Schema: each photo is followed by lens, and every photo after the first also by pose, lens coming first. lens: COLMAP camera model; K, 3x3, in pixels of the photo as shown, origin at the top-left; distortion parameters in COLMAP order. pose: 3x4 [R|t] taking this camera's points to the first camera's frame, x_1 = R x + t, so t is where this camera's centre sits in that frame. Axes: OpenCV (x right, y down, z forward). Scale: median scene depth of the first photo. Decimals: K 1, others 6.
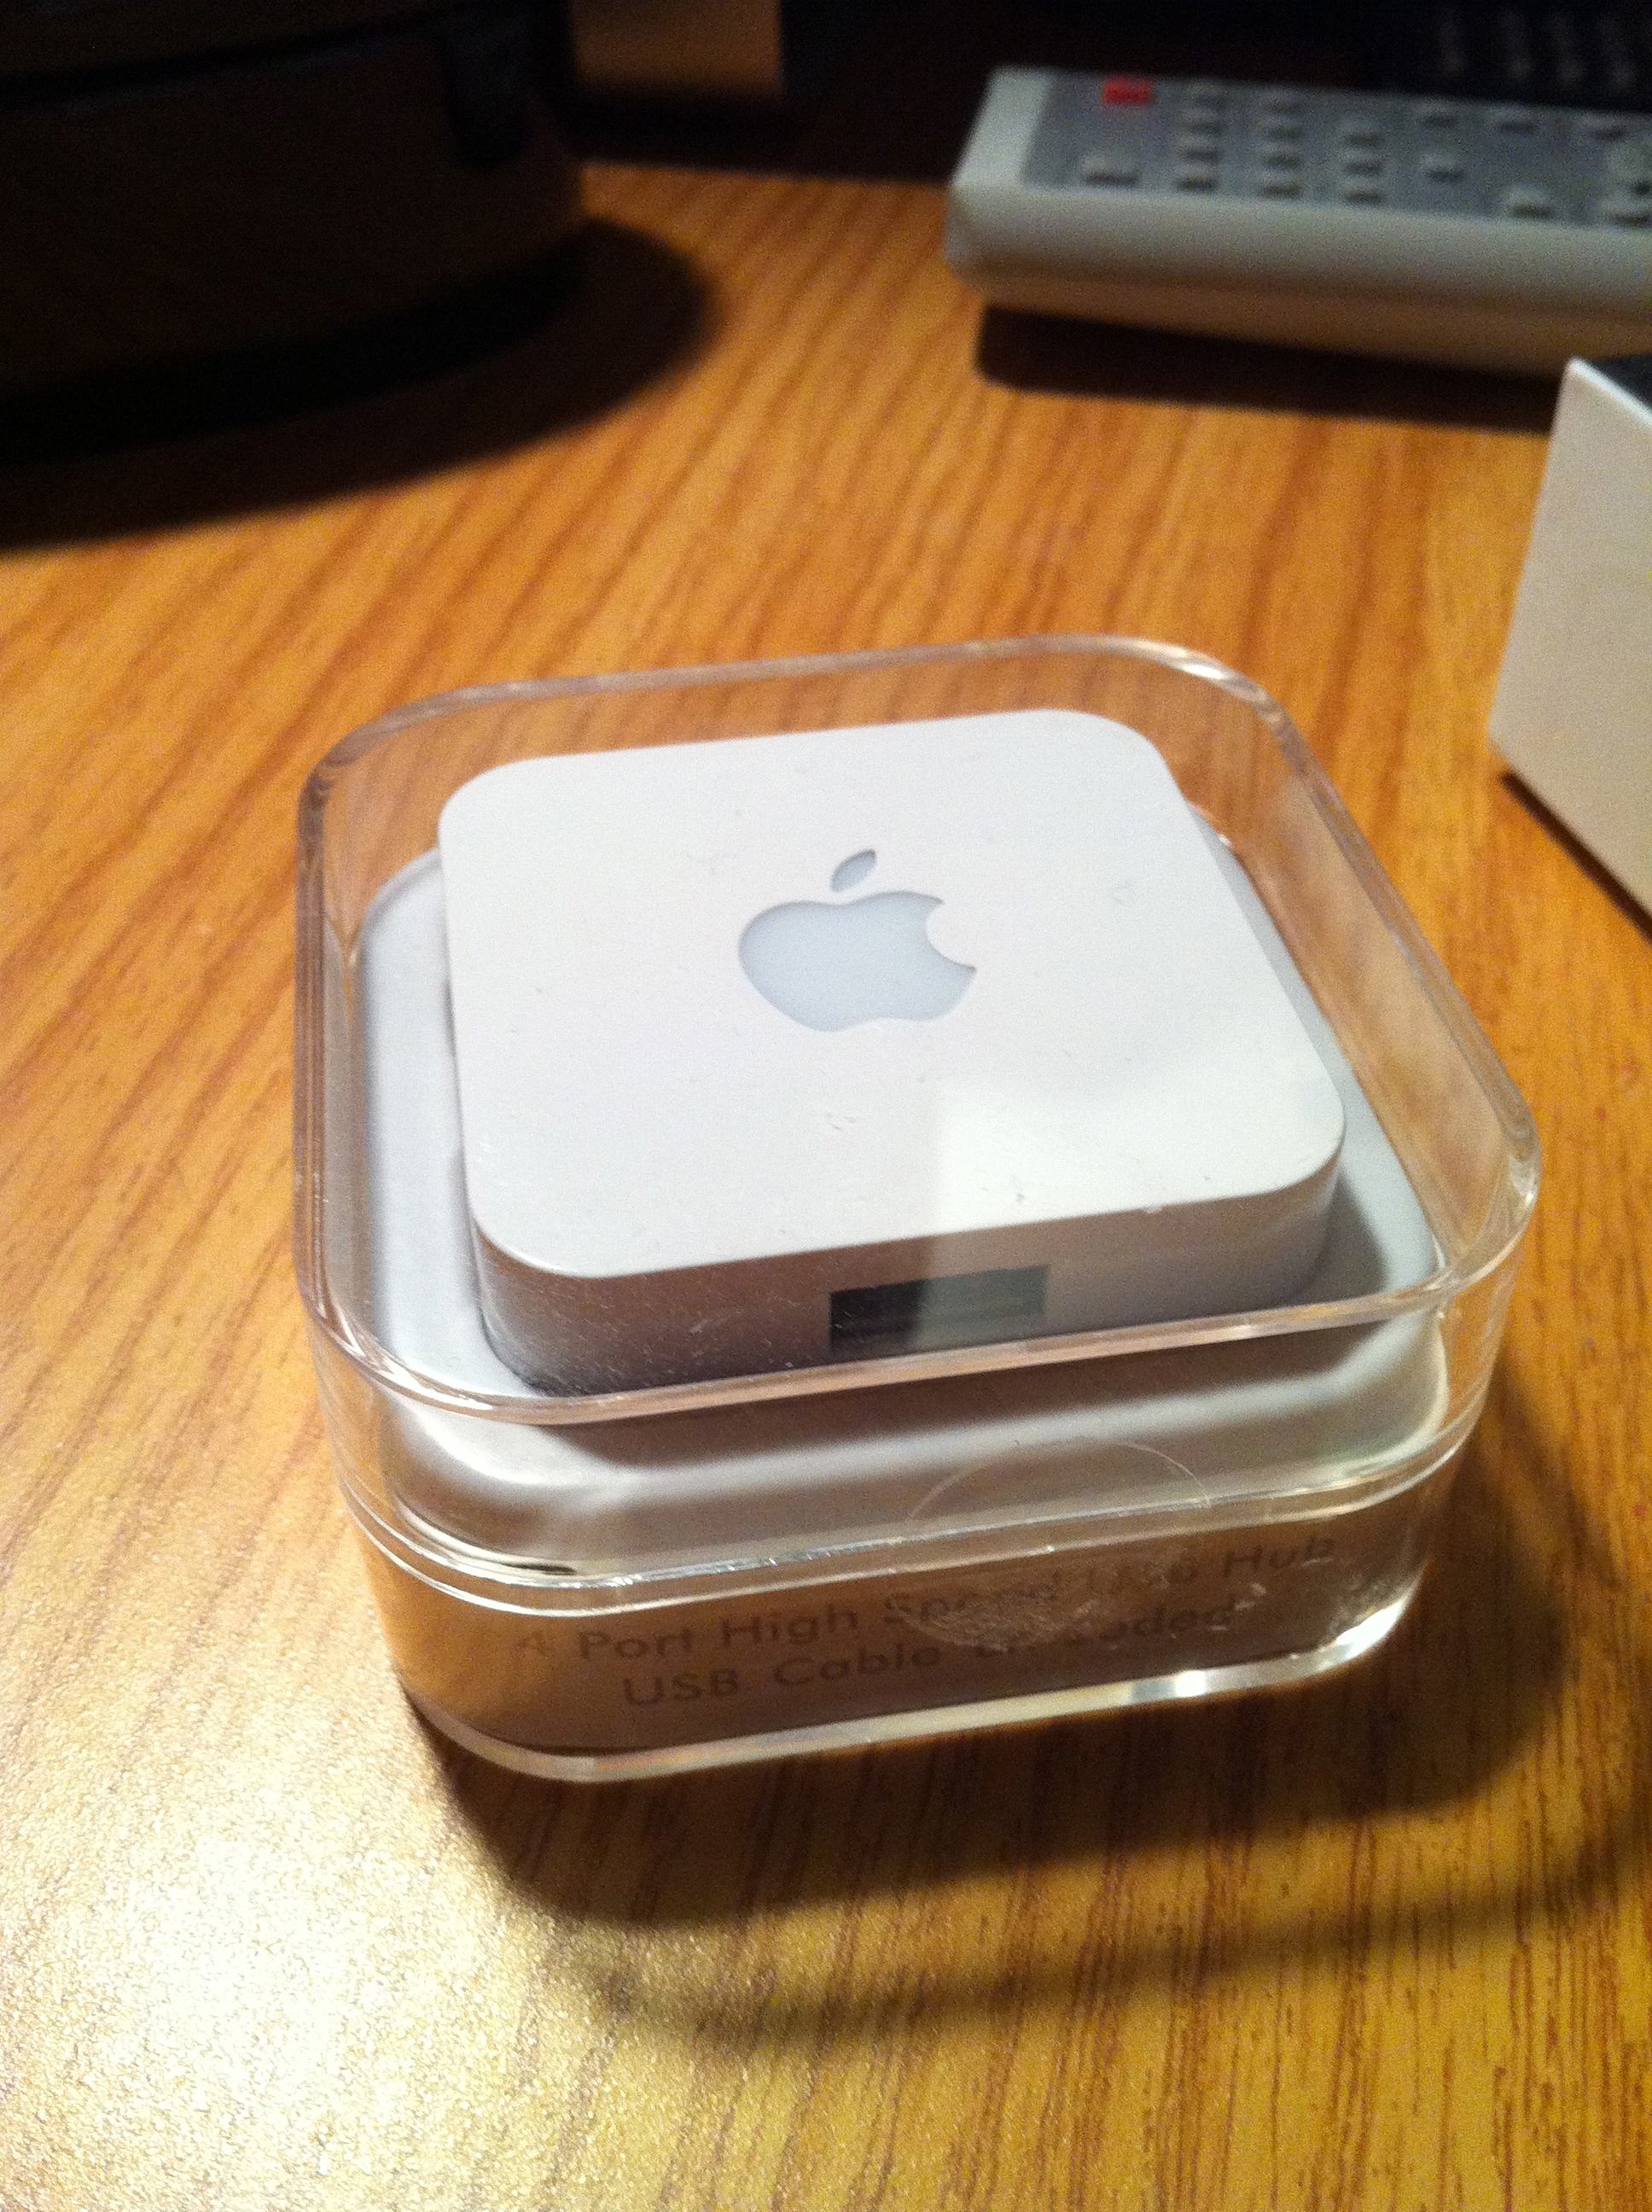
lens RADIAL K [[2010.0, 0, 826.0], [0, 2010.0, 1106.0], [0, 0, 1]] dist [-0.001411, -0.106328]
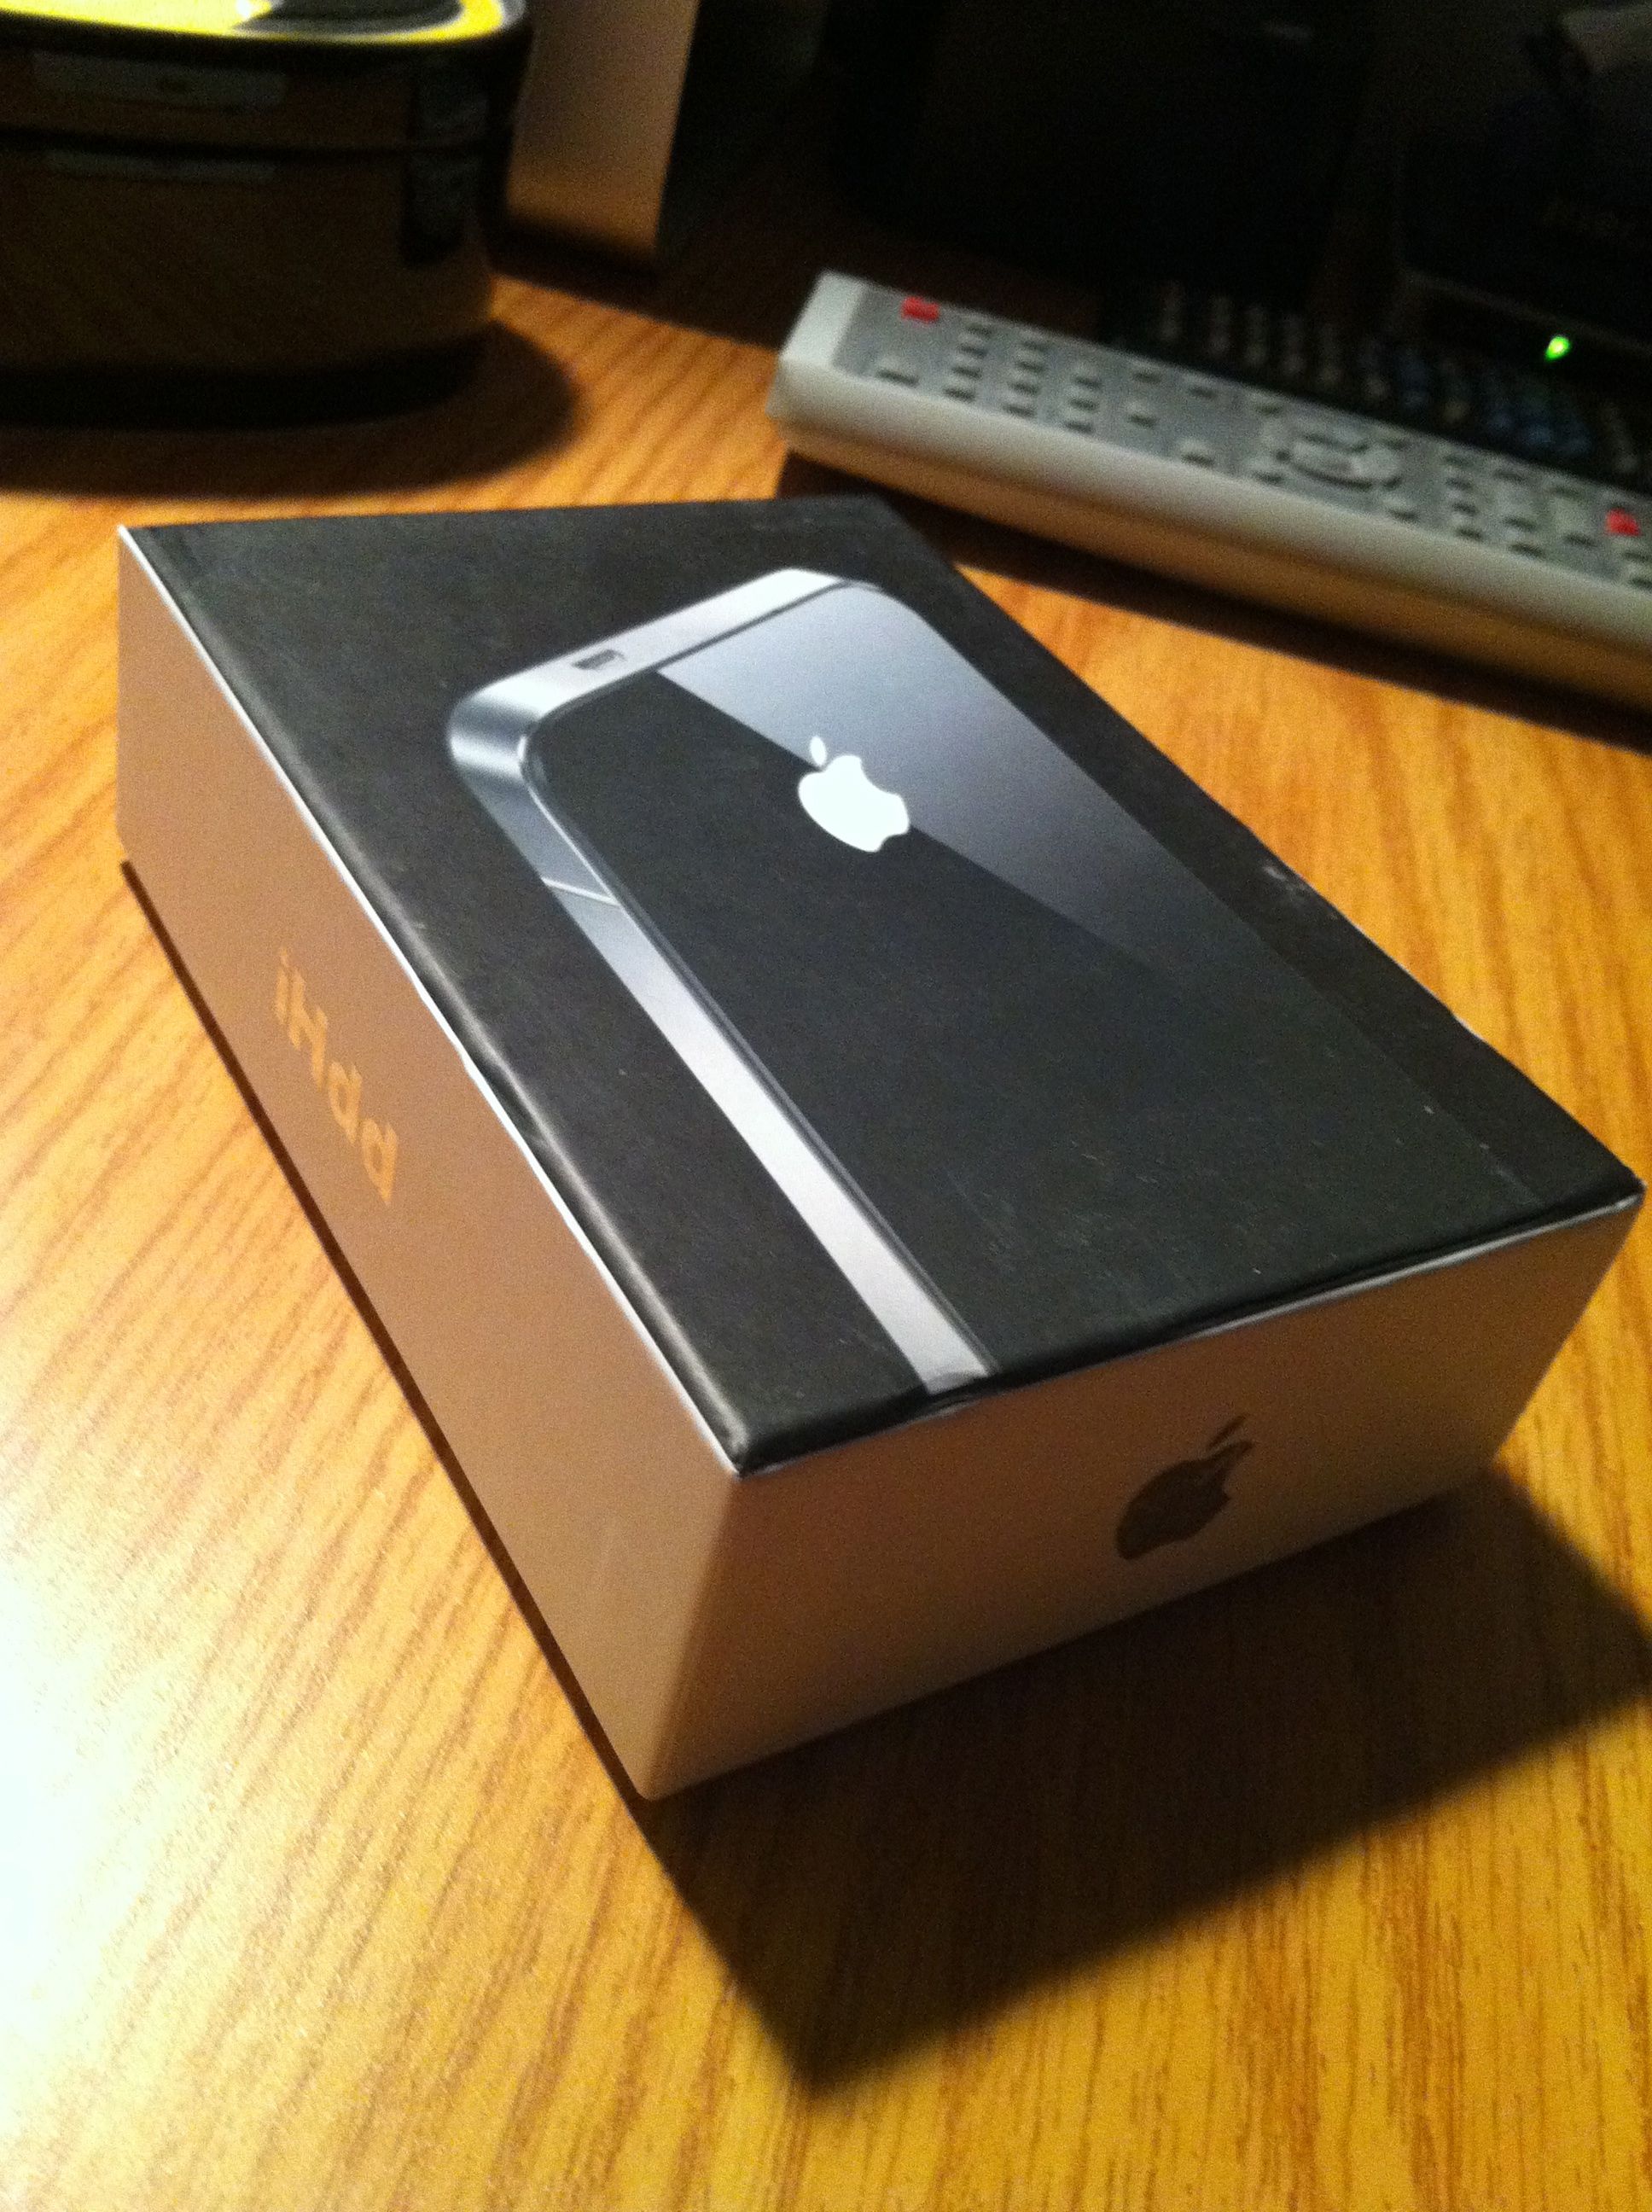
lens RADIAL K [[1889.3, 0, 826.0], [0, 1889.3, 1106.0], [0, 0, 1]] dist [0.001674, -0.002854]
pose [[0.977527, 0.142908, 0.154980, -0.028512], [-0.137248, 0.989436, -0.046680, 0.078628], [-0.160014, 0.024360, 0.986814, -0.212537]]
